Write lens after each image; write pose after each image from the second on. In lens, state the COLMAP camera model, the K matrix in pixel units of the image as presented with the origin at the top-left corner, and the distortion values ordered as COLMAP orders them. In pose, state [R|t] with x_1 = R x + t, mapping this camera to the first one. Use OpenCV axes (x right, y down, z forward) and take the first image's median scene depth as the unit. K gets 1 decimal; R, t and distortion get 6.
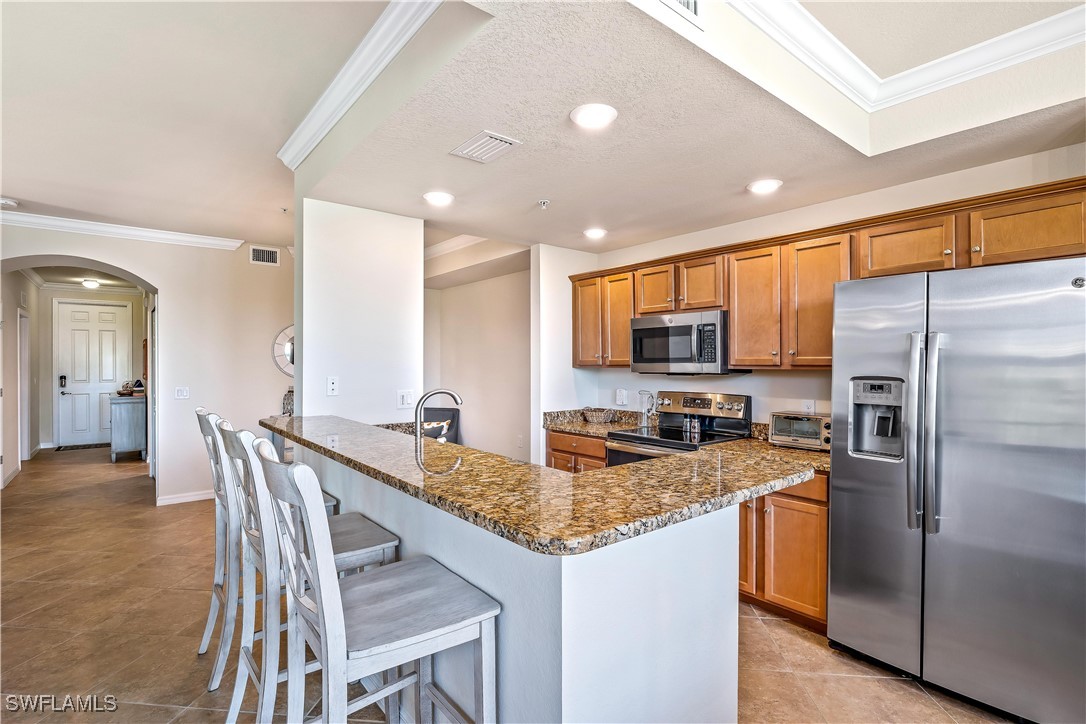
lens RADIAL K [[514.0, 0, 543.1], [0, 514.0, 362.9], [0, 0, 1]] dist [-0.002387, 0.000720]
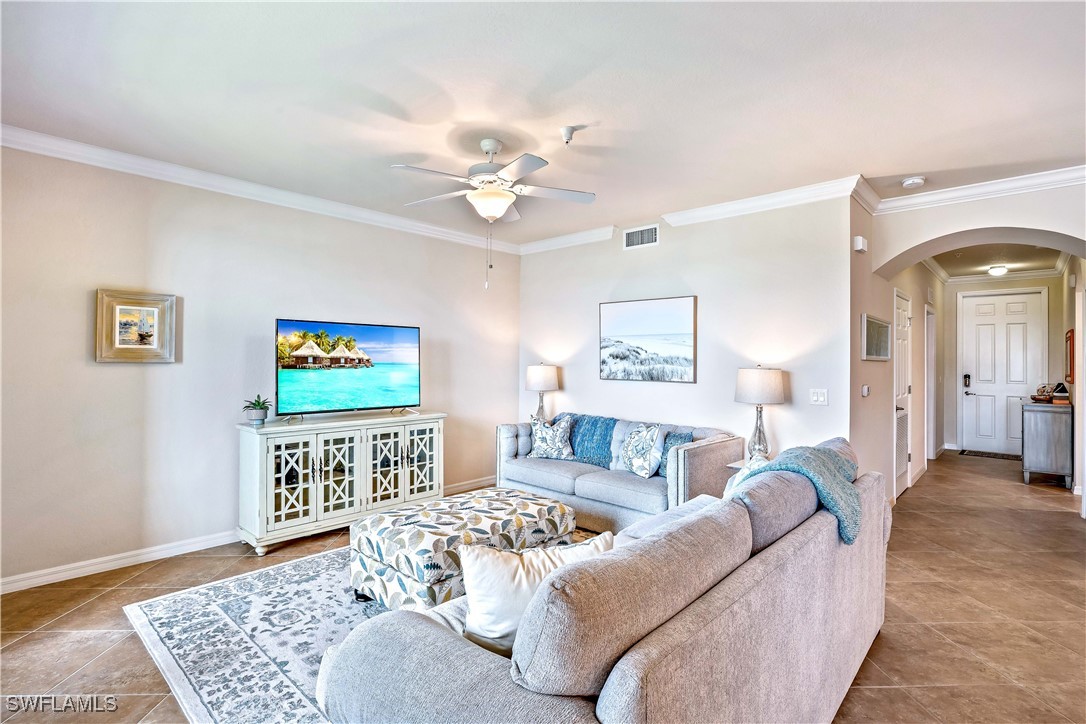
lens RADIAL K [[514.0, 0, 542.5], [0, 514.0, 360.1], [0, 0, 1]] dist [-0.002387, 0.000720]
pose [[0.131692, 0.000617, -0.991290, -0.124965], [-0.005122, 0.999987, -0.000058, 0.002672], [0.991277, 0.005085, 0.131694, 0.124340]]
